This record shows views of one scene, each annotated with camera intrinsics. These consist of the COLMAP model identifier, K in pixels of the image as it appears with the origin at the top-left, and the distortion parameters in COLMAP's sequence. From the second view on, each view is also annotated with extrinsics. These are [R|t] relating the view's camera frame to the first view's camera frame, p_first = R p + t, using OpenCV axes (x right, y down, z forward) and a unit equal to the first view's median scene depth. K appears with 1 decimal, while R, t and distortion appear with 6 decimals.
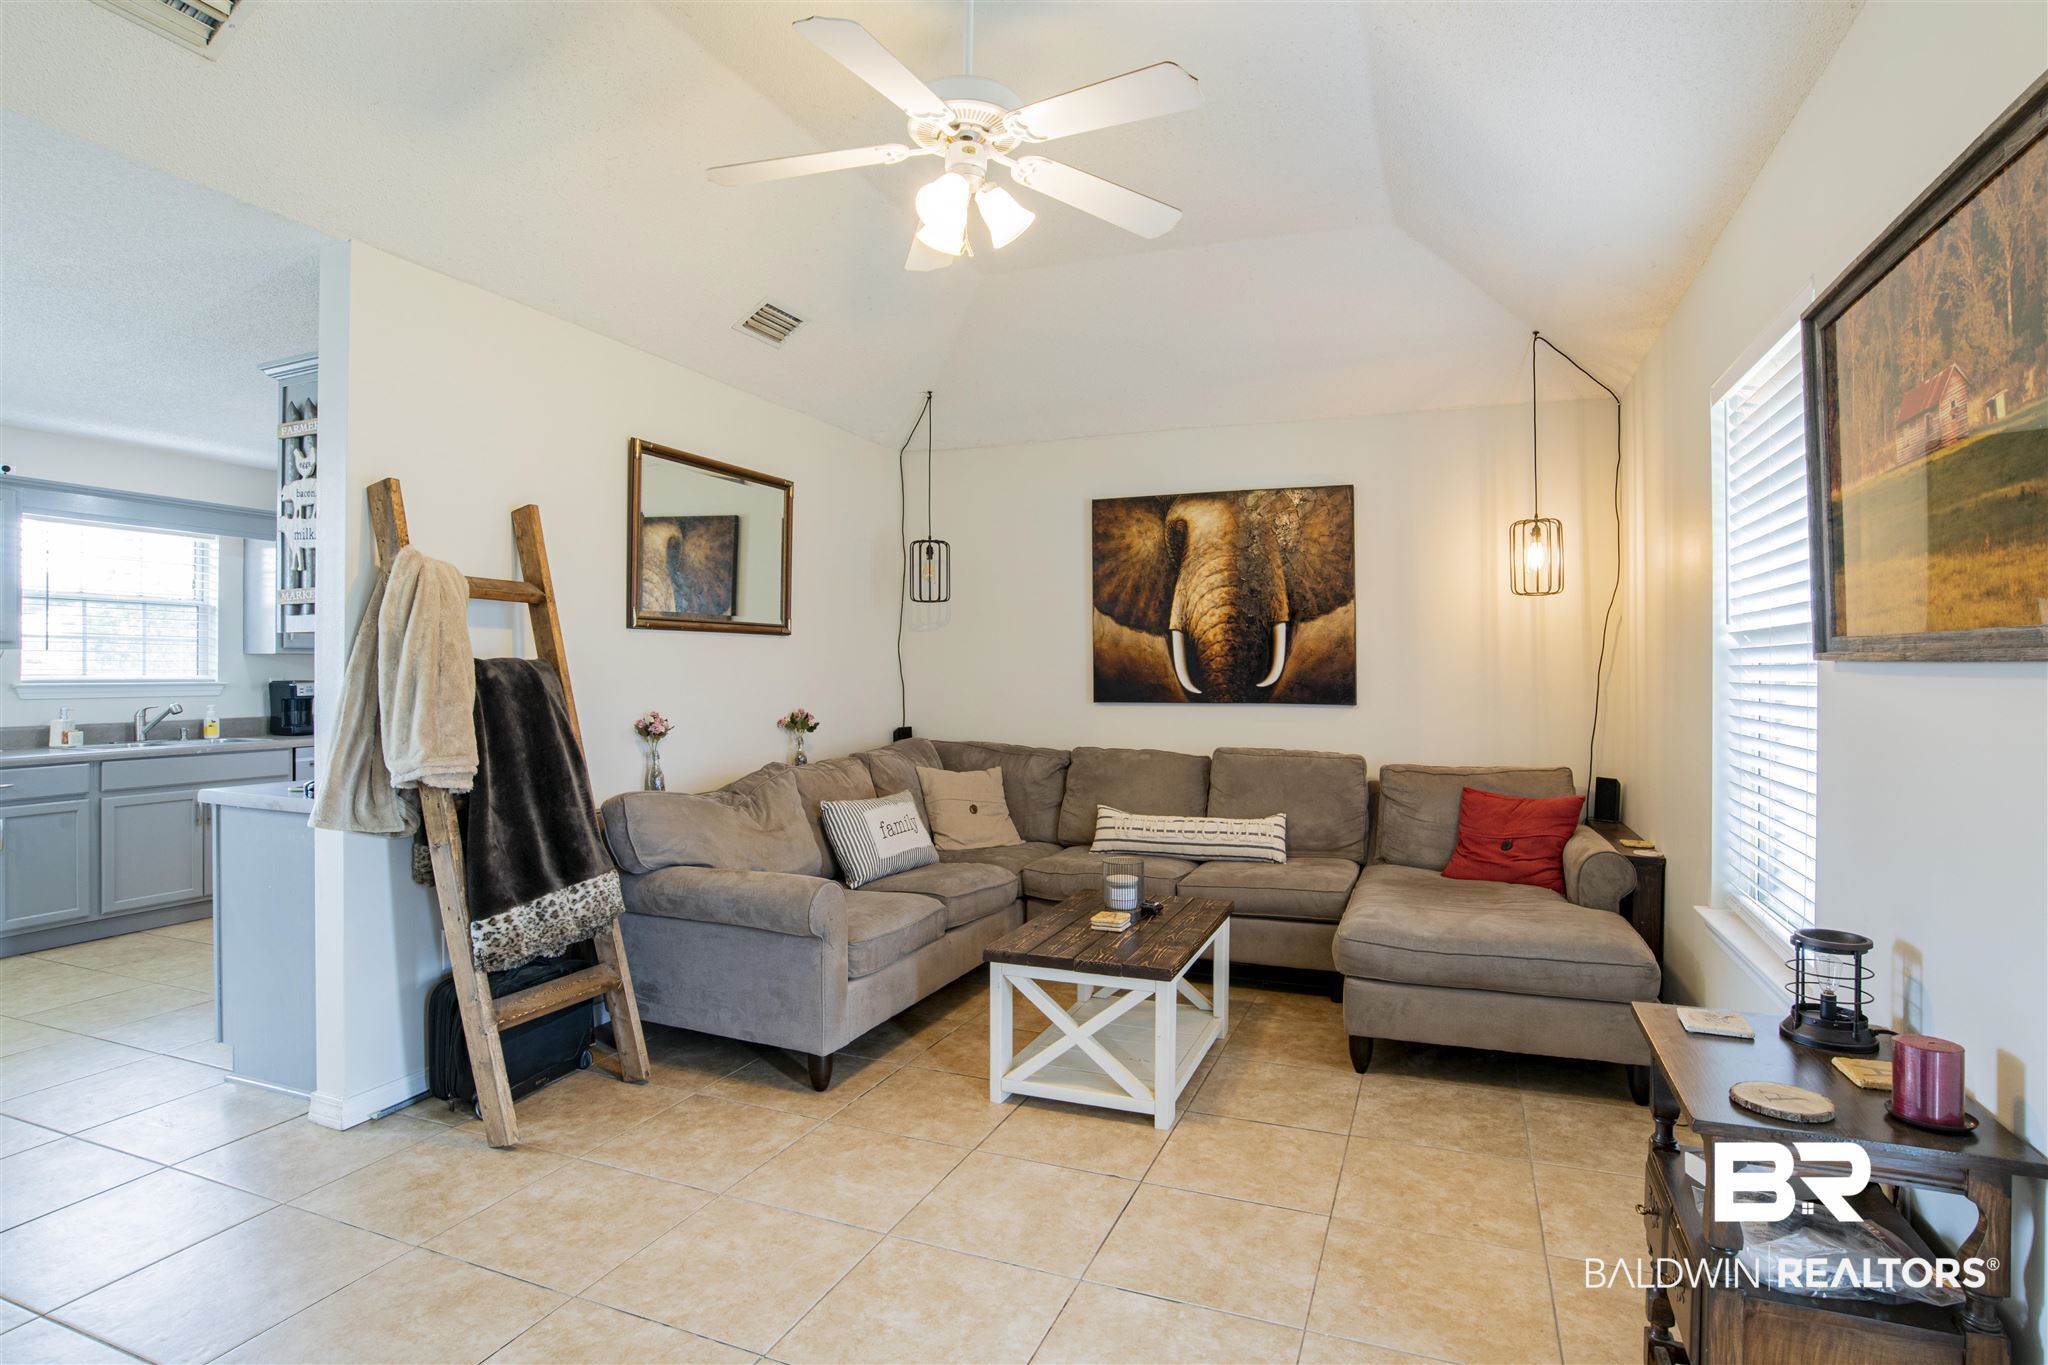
lens RADIAL K [[1045.6, 0, 1030.0], [0, 1045.6, 673.3], [0, 0, 1]] dist [-0.030642, 0.009043]
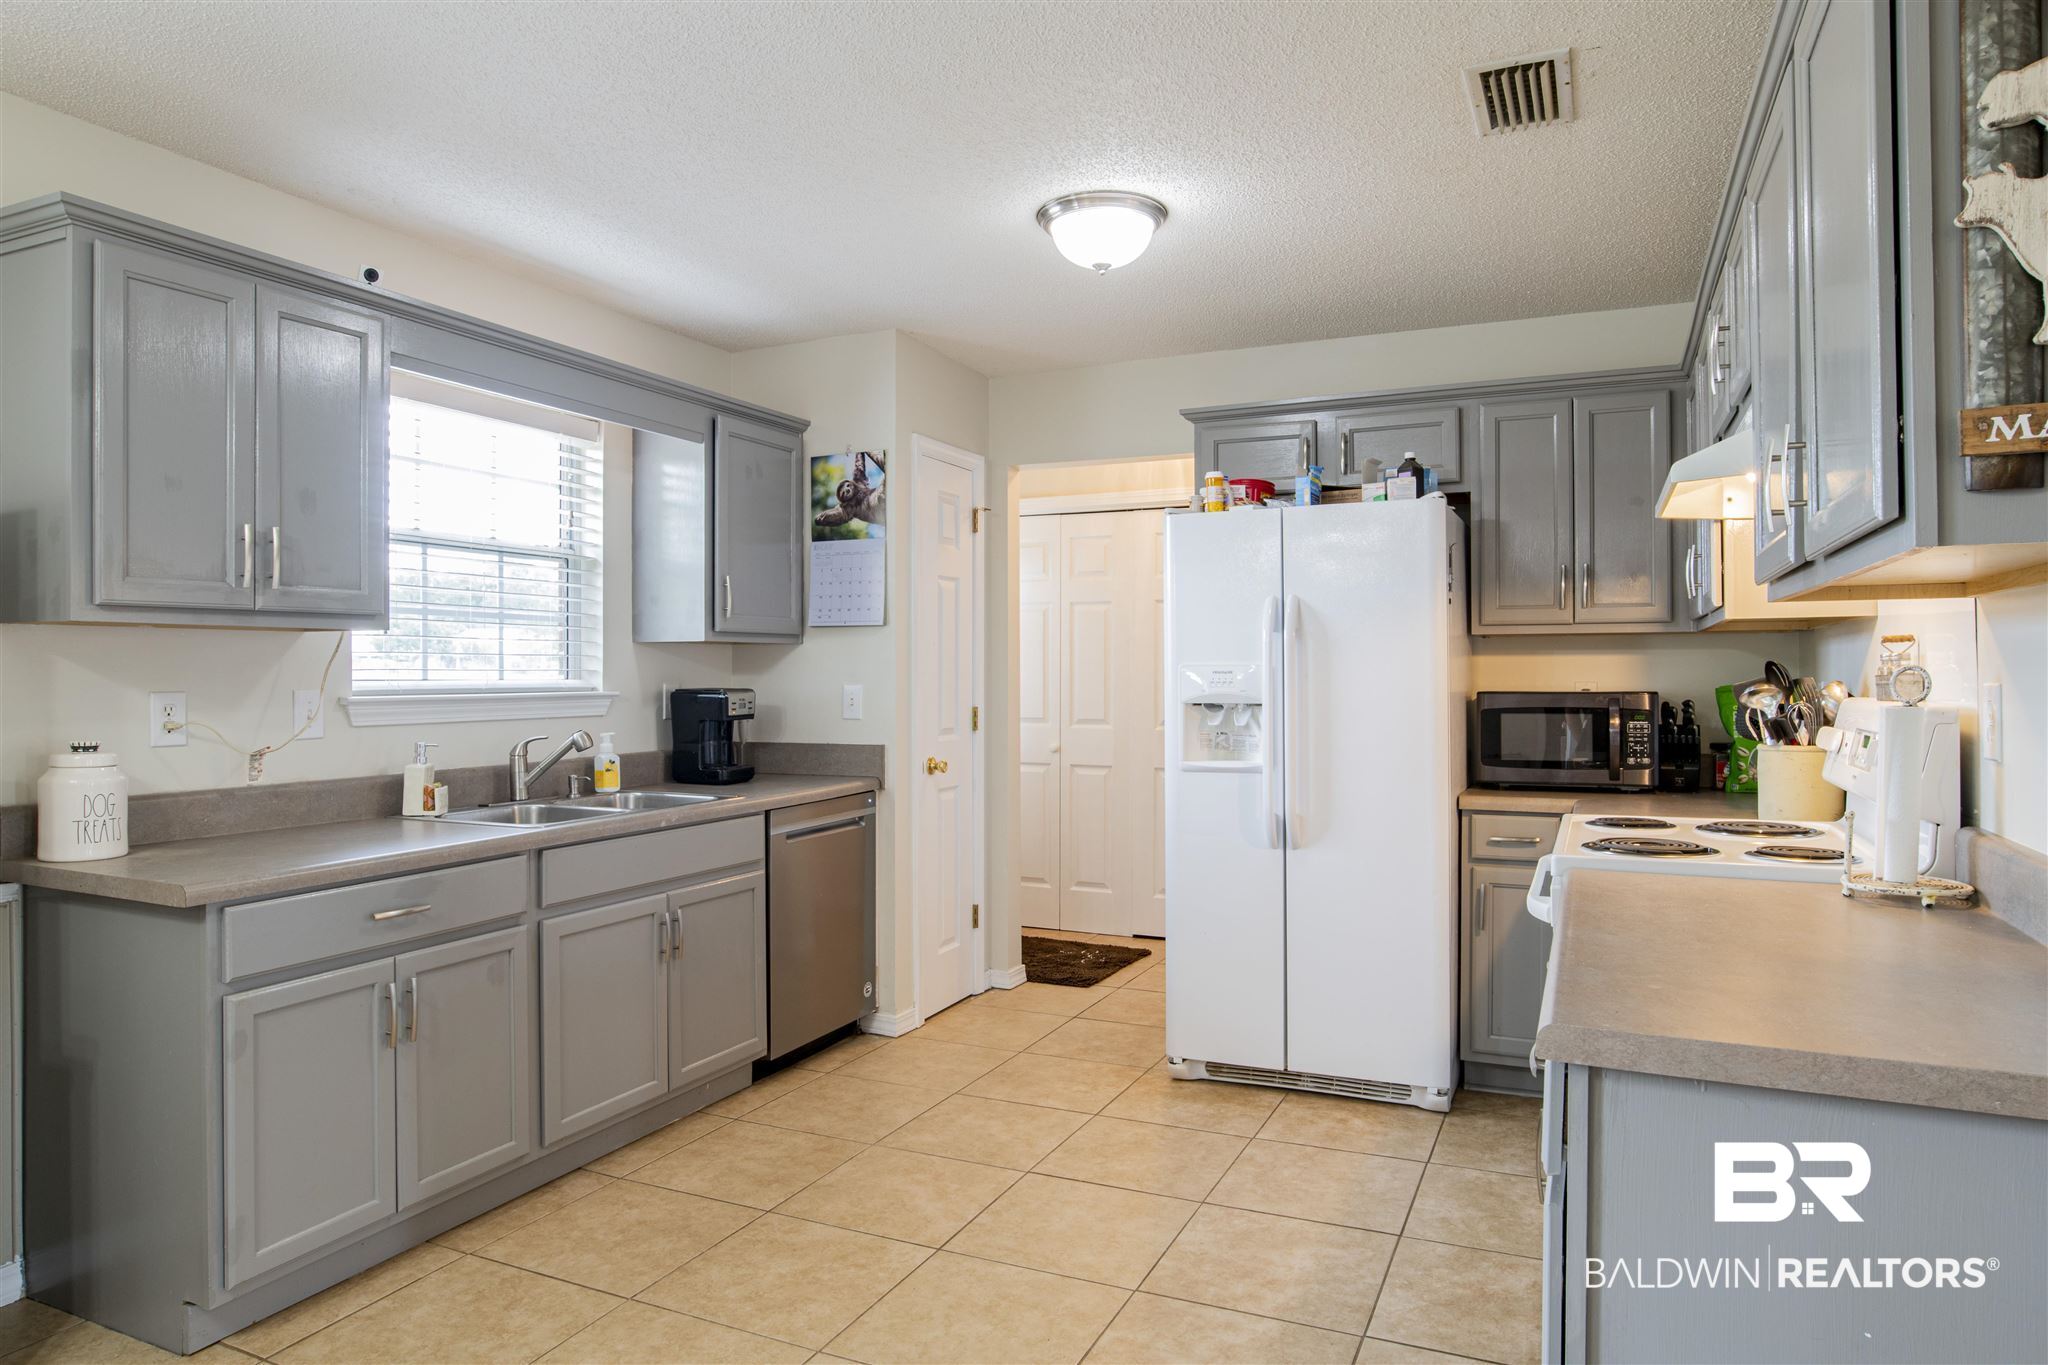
lens RADIAL K [[1241.0, 0, 1033.2], [0, 1241.0, 671.2], [0, 0, 1]] dist [-0.029007, 0.008866]
pose [[0.999481, -0.003395, -0.032044, -0.546544], [0.003338, 0.999993, -0.001840, -0.000881], [0.032050, 0.001732, 0.999485, 0.335318]]
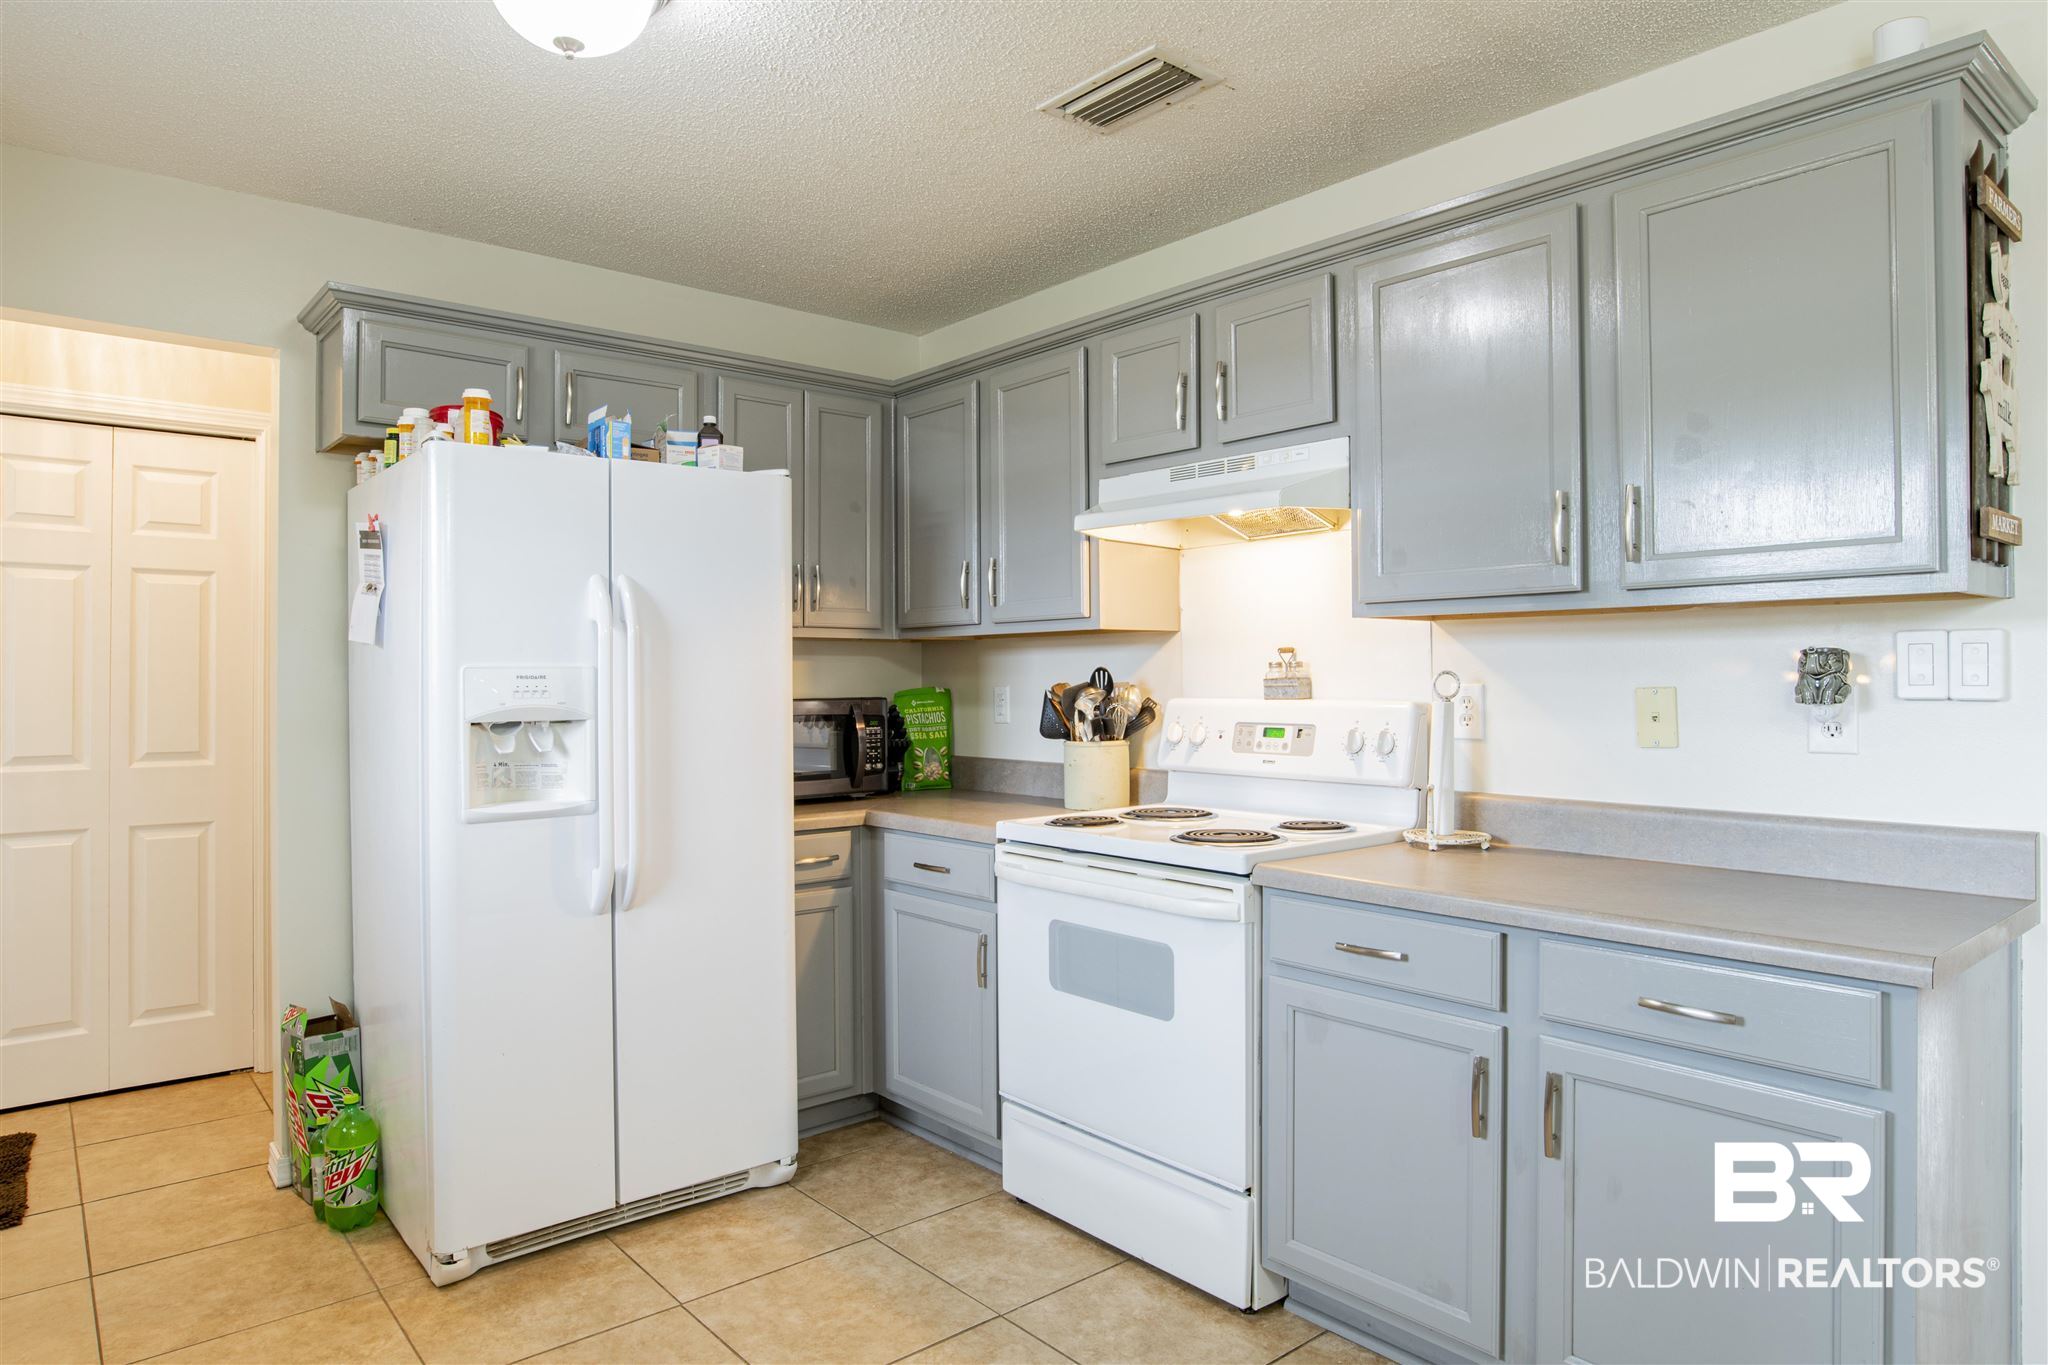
lens RADIAL K [[1241.0, 0, 1028.0], [0, 1241.0, 671.8], [0, 0, 1]] dist [-0.029007, 0.008866]
pose [[0.453499, 0.002595, 0.891253, -0.656010], [0.003914, 0.999980, -0.004903, -0.000553], [-0.891248, 0.005712, 0.453480, 0.461075]]
